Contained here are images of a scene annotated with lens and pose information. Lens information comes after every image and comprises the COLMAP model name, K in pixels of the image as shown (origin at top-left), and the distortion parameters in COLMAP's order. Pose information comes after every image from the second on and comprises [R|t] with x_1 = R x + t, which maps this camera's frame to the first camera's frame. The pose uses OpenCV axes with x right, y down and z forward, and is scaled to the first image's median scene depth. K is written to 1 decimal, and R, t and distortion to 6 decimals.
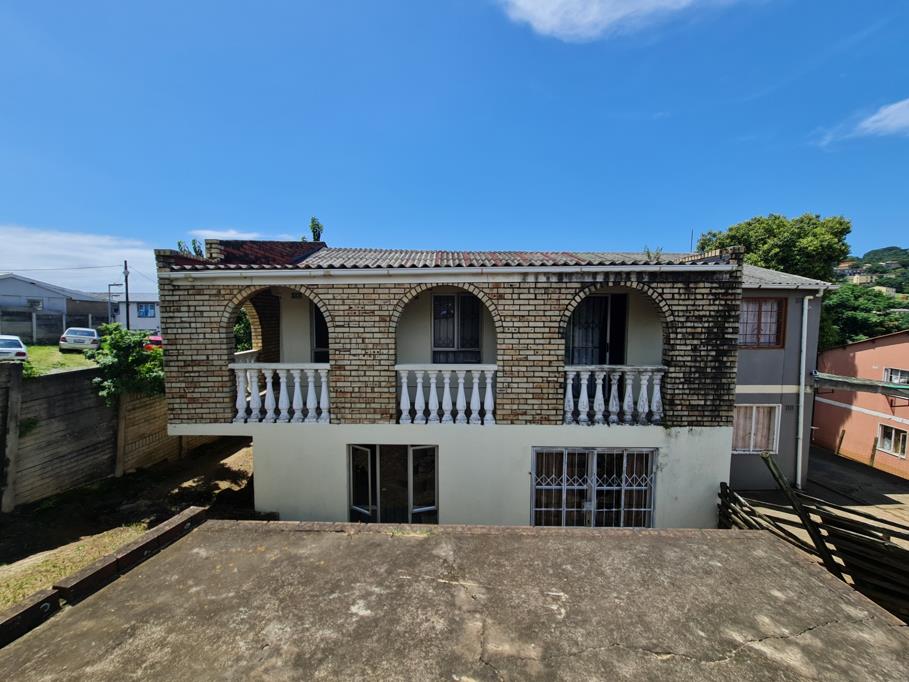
lens RADIAL K [[367.3, 0, 457.3], [0, 367.3, 336.7], [0, 0, 1]] dist [-0.007409, 0.002106]
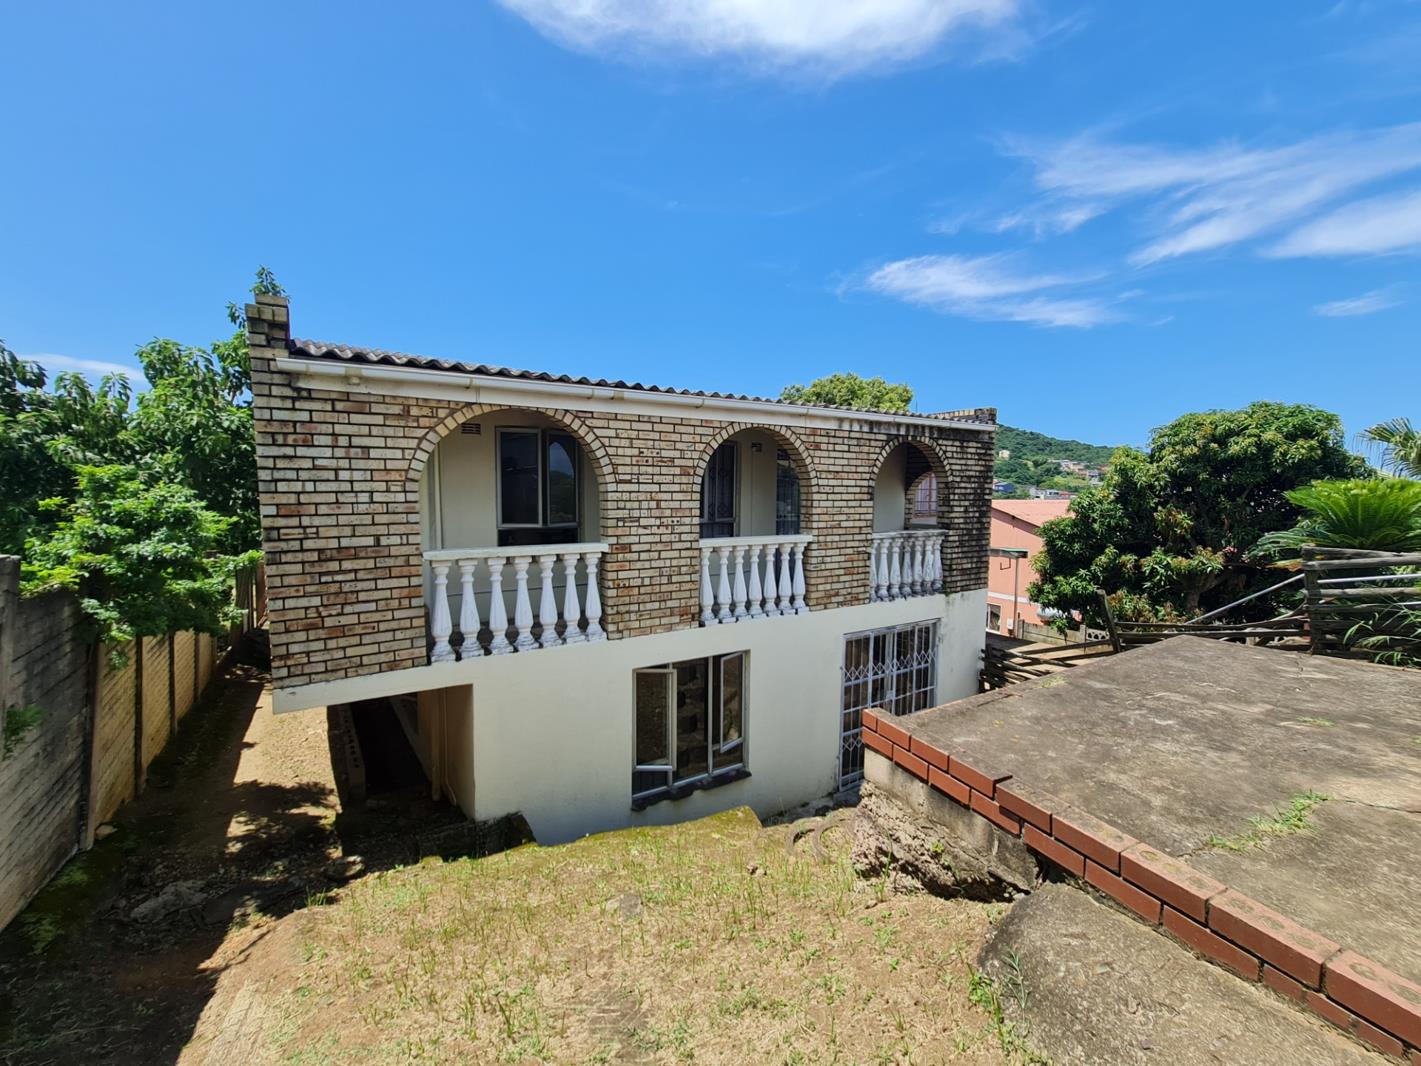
lens RADIAL K [[574.1, 0, 717.1], [0, 574.1, 523.2], [0, 0, 1]] dist [-0.007409, 0.002106]
pose [[0.836604, -0.025570, 0.547211, -0.723333], [0.022771, 0.999670, 0.011900, 0.034250], [-0.547335, 0.002505, 0.836910, 0.097403]]
